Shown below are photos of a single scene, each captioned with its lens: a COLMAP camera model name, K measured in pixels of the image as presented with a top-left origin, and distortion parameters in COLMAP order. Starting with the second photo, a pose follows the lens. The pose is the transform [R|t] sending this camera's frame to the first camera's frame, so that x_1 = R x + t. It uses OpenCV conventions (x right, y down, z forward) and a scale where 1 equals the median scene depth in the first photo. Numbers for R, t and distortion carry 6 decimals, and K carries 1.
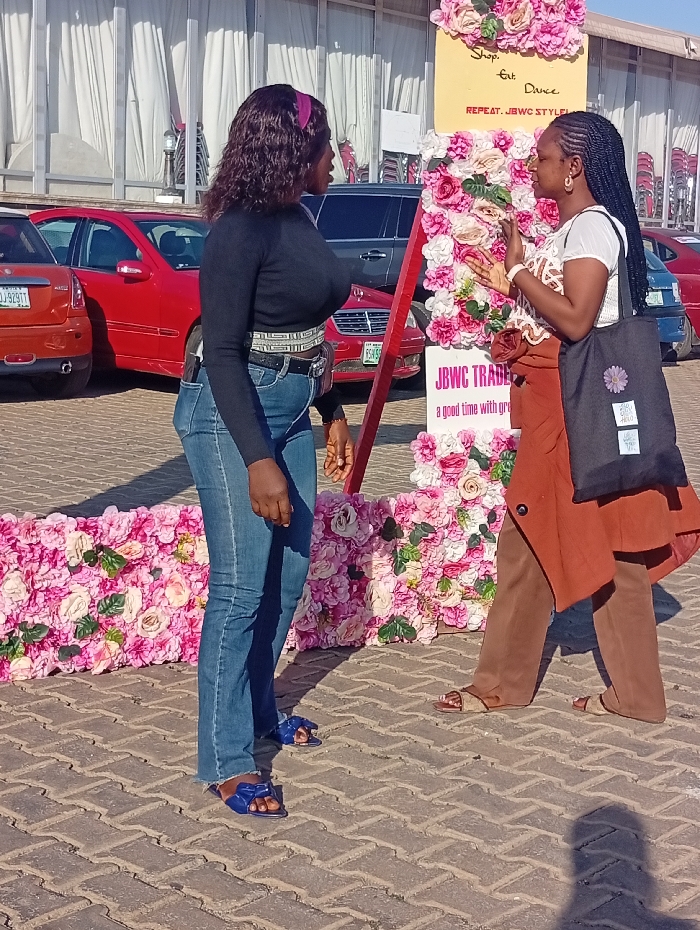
lens RADIAL K [[1558.9, 0, 380.0], [0, 1558.9, 433.0], [0, 0, 1]] dist [0.035851, 0.118335]
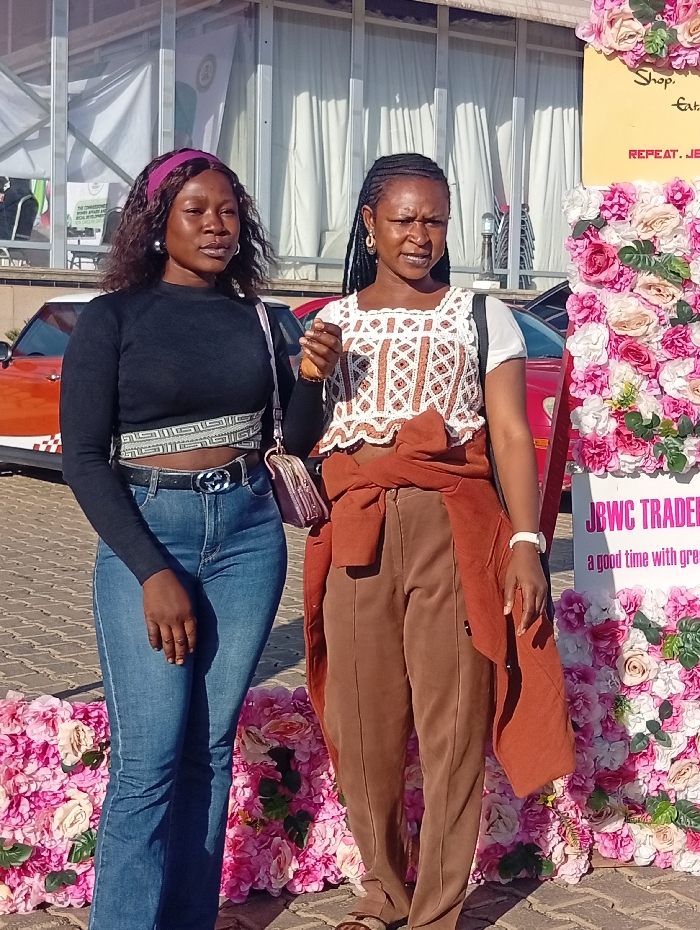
lens RADIAL K [[1558.9, 0, 380.0], [0, 1558.9, 433.0], [0, 0, 1]] dist [0.035851, 0.118335]
pose [[0.969474, 0.003437, -0.245172, 0.122992], [-0.016700, 0.998505, -0.052039, -0.035174], [0.244626, 0.054545, 0.968082, 0.265237]]
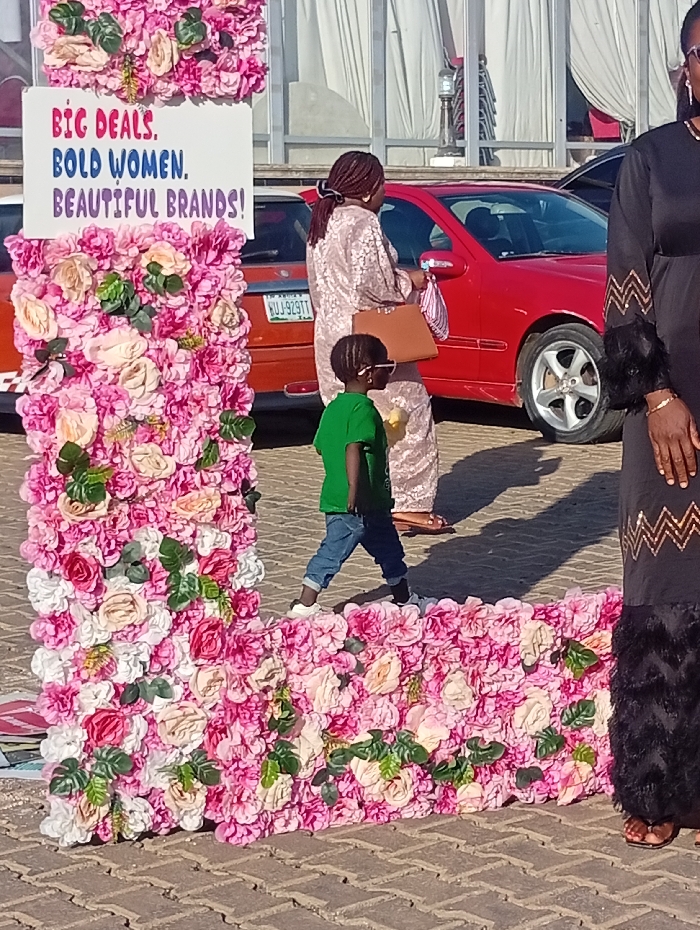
lens RADIAL K [[2169.5, 0, 351.2], [0, 2169.5, 426.7], [0, 0, 1]] dist [0.087487, -0.427731]
pose [[0.988222, -0.030687, -0.149920, -0.107644], [0.027676, 0.999372, -0.022129, -0.010232], [0.150505, 0.017719, 0.988450, -0.073525]]
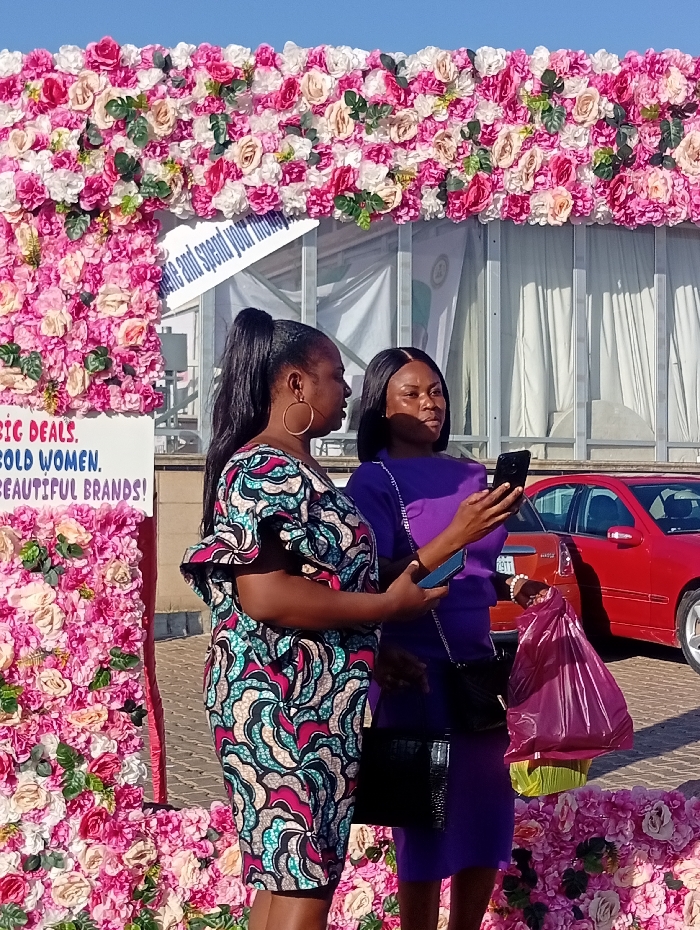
lens RADIAL K [[1558.9, 0, 380.0], [0, 1558.9, 433.0], [0, 0, 1]] dist [0.035851, 0.118335]
pose [[0.922256, -0.049096, -0.383450, 0.184027], [-0.013935, 0.987036, -0.159893, -0.019064], [0.386330, 0.152806, 0.909615, 0.074141]]
